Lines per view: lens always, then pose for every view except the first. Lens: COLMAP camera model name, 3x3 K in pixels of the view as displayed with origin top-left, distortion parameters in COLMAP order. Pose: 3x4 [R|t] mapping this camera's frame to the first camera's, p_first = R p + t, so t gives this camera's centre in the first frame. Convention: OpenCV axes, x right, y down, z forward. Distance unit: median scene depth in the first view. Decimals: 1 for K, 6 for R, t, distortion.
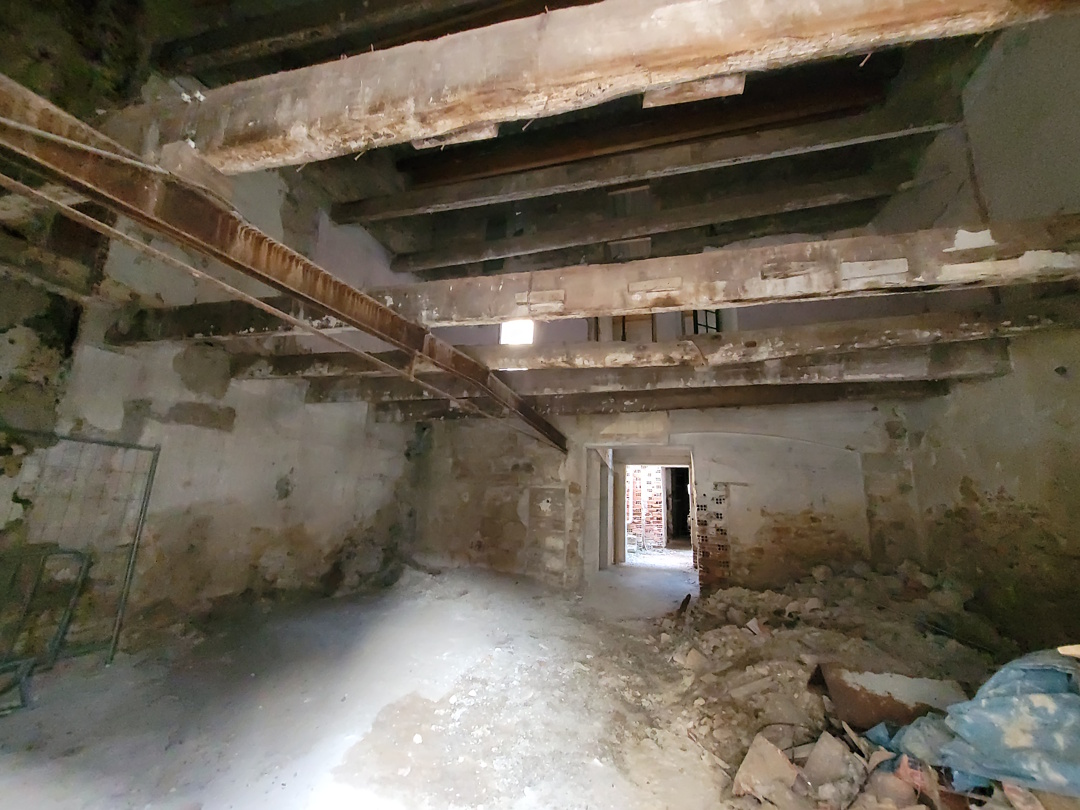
lens RADIAL K [[435.3, 0, 540.0], [0, 435.3, 405.0], [0, 0, 1]] dist [-0.001052, -0.000140]
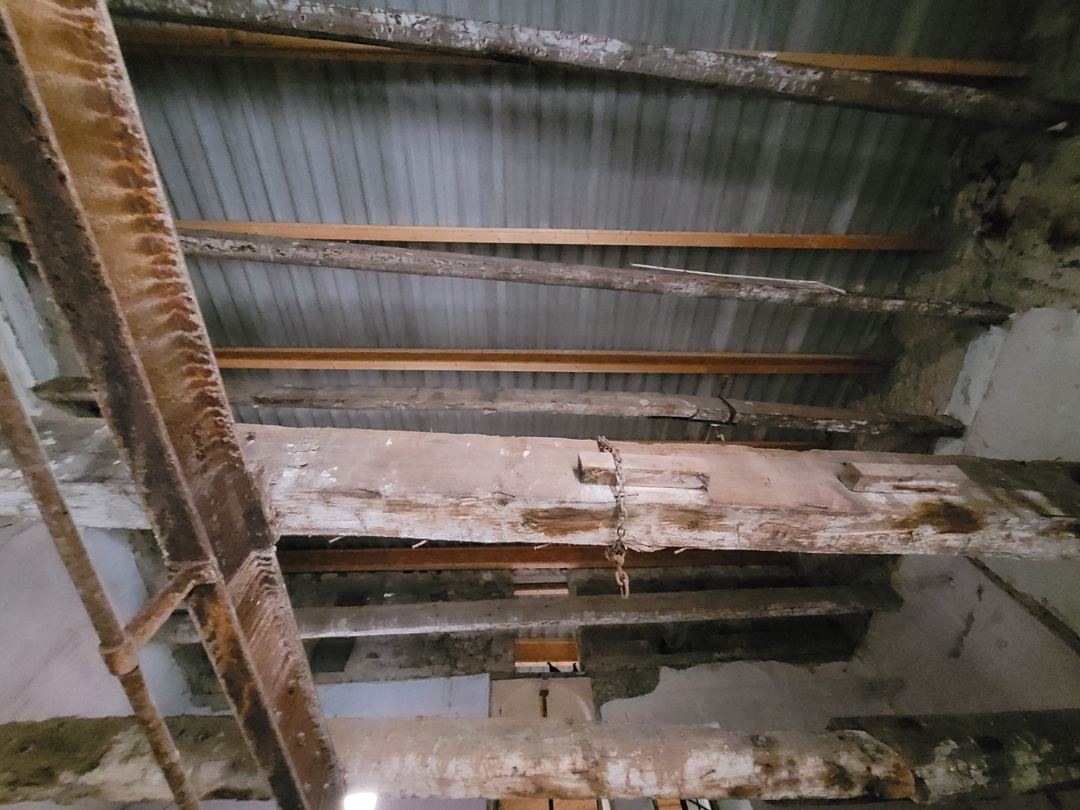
lens RADIAL K [[510.5, 0, 540.0], [0, 510.5, 405.0], [0, 0, 1]] dist [-0.002289, -0.000453]
pose [[0.946375, 0.248813, 0.206071, -0.148424], [0.015358, 0.602486, -0.797982, 0.060705], [-0.322704, 0.758355, 0.566357, 0.561065]]
